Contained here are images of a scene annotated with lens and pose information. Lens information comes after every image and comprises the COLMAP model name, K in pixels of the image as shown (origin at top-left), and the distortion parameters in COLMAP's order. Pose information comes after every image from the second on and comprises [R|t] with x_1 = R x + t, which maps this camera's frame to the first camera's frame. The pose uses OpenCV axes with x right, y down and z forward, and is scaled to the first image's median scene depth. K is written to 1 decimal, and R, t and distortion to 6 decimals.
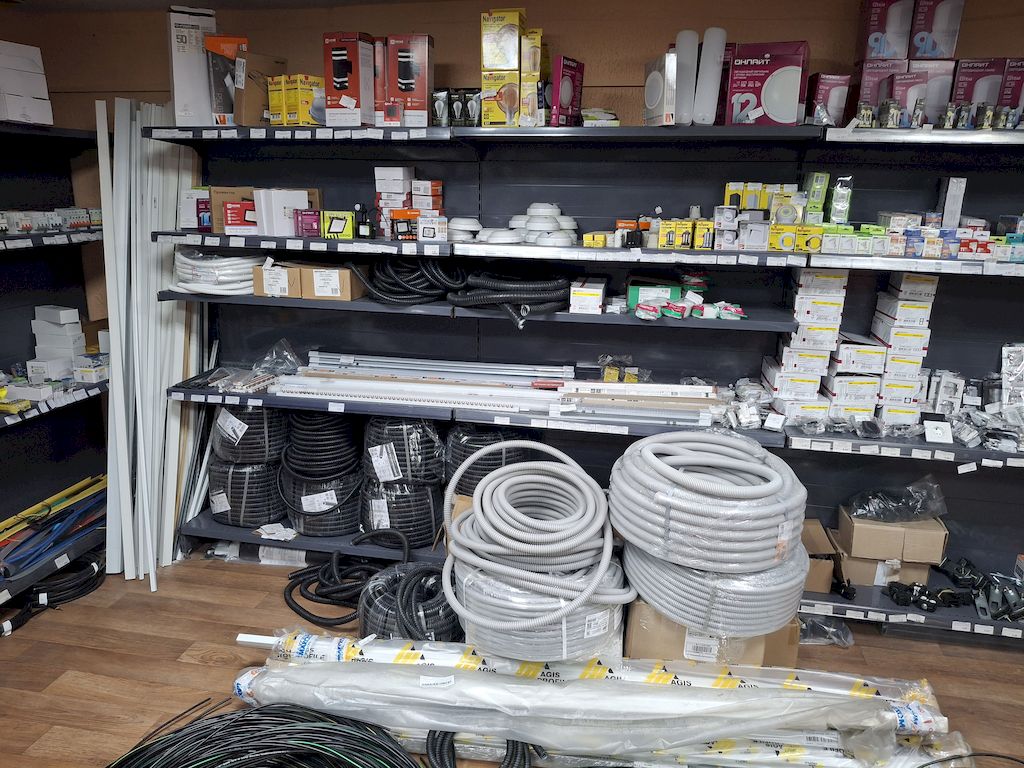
lens RADIAL K [[737.2, 0, 512.0], [0, 737.2, 384.0], [0, 0, 1]] dist [0.043432, -0.095264]
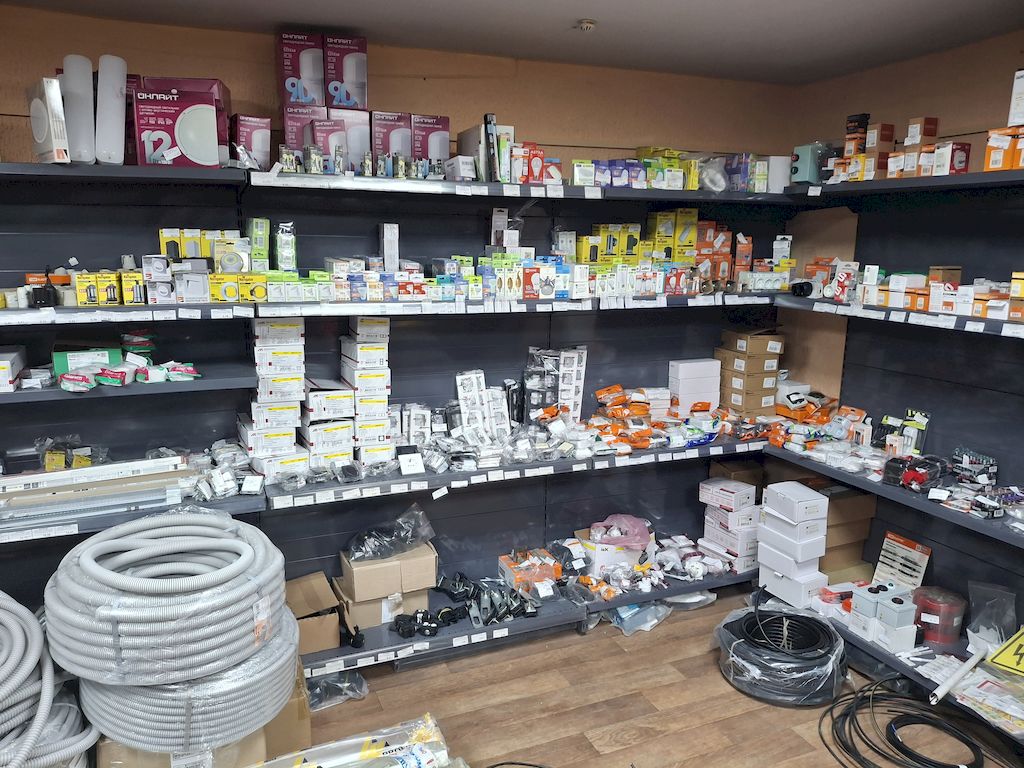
lens RADIAL K [[737.2, 0, 512.0], [0, 737.2, 384.0], [0, 0, 1]] dist [0.043432, -0.095264]
pose [[0.813545, -0.117550, 0.569496, 0.109715], [0.149738, 0.988677, -0.009833, -0.015582], [-0.561892, 0.093274, 0.821935, 0.049070]]
